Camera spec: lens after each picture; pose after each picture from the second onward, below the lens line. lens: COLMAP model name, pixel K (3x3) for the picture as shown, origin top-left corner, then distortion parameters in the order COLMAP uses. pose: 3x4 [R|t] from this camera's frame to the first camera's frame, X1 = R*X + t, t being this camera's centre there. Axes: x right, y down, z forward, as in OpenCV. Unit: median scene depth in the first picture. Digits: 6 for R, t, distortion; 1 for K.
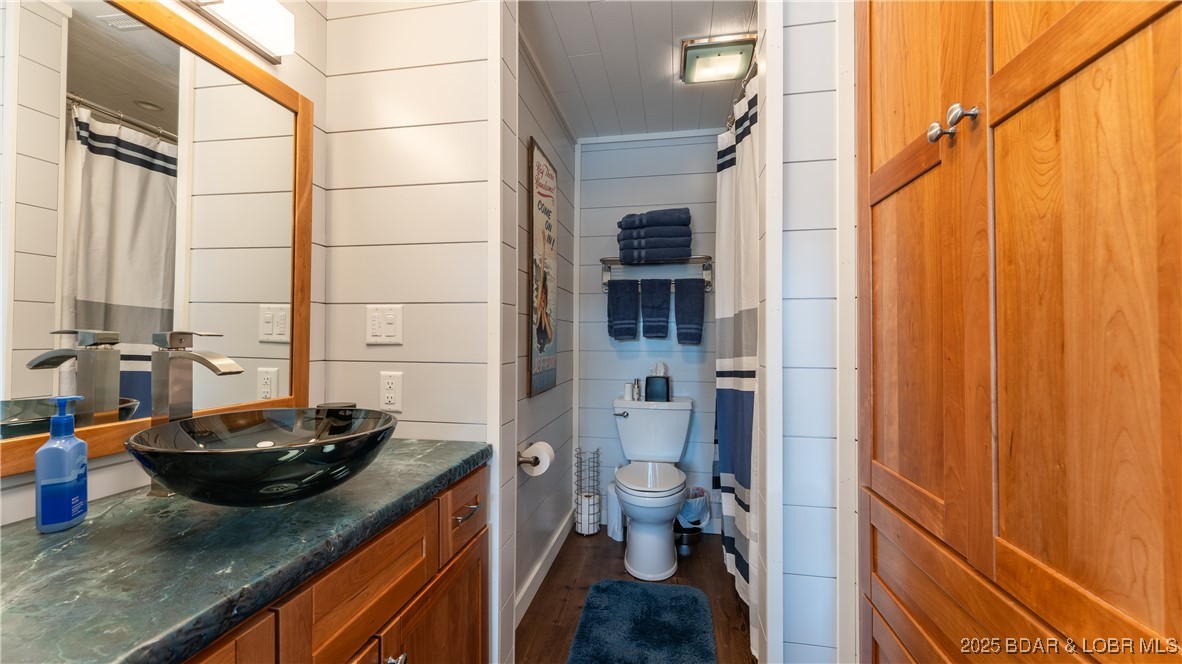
lens RADIAL K [[486.0, 0, 588.5], [0, 486.0, 335.0], [0, 0, 1]] dist [-0.000239, -0.000141]
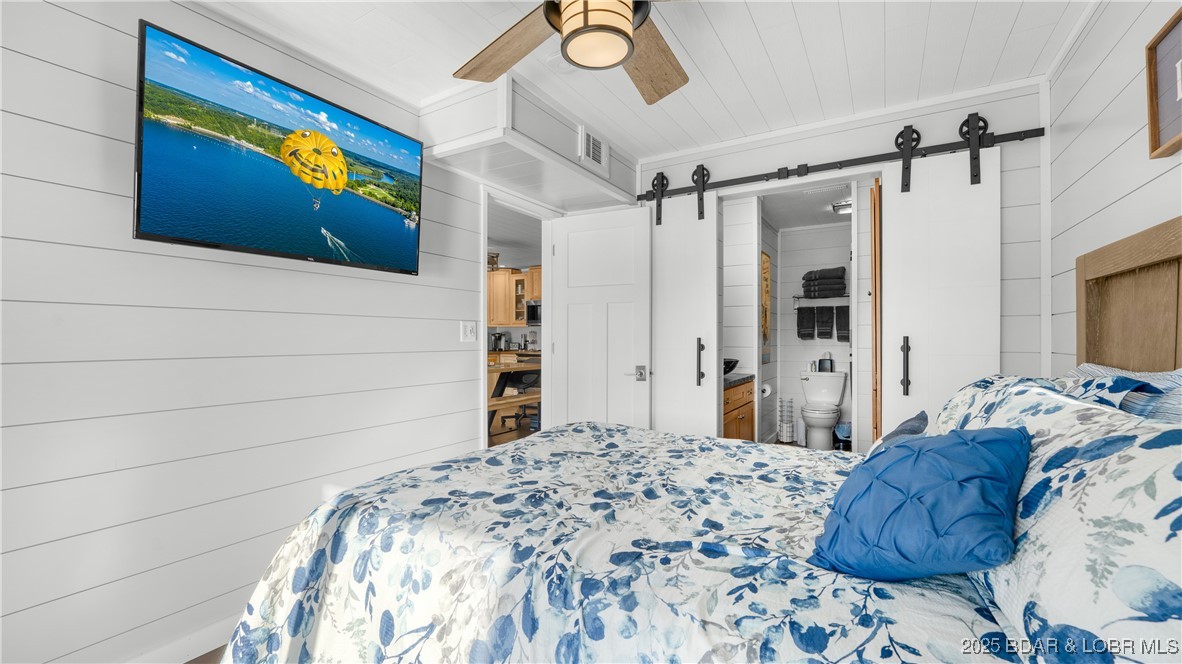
lens RADIAL K [[468.8, 0, 625.6], [0, 468.8, 337.4], [0, 0, 1]] dist [-0.000804, -0.000133]
pose [[0.949922, -0.004279, -0.312458, -0.032181], [0.004371, 0.999990, -0.000407, -0.000526], [0.312457, -0.000979, 0.949932, -1.248194]]
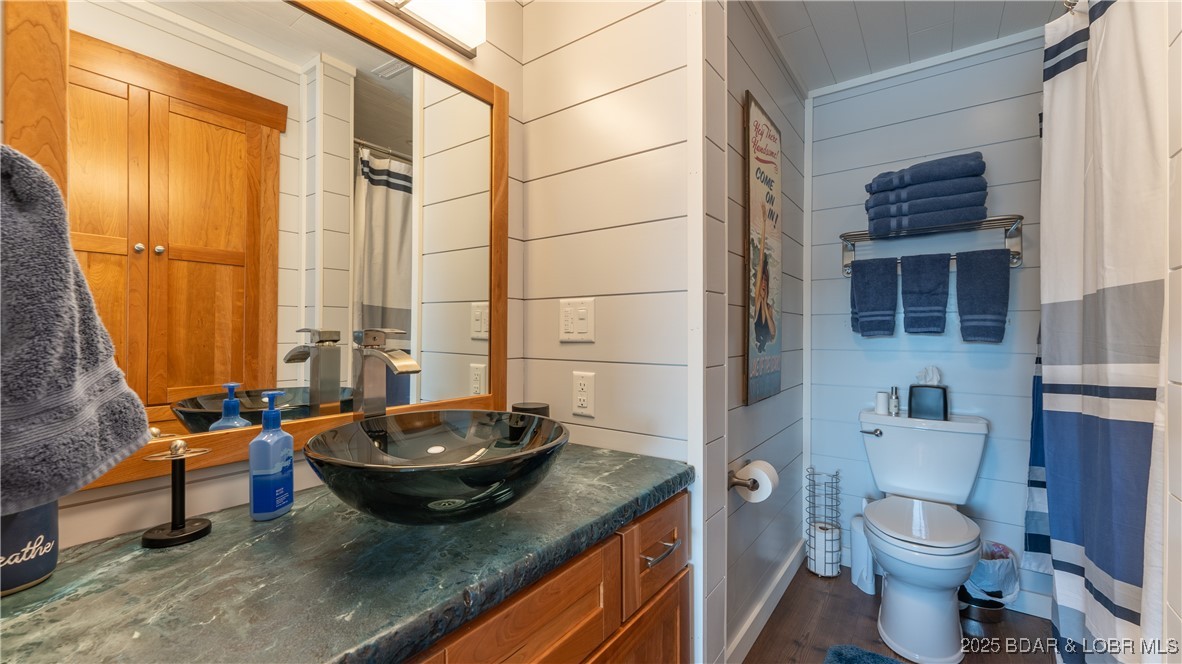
lens RADIAL K [[479.2, 0, 582.5], [0, 479.2, 335.1], [0, 0, 1]] dist [0.001140, -0.000146]
pose [[0.895544, -0.002690, -0.444965, -0.006747], [0.005980, 0.999964, 0.005990, 0.000894], [0.444933, -0.008025, 0.895528, 0.142634]]
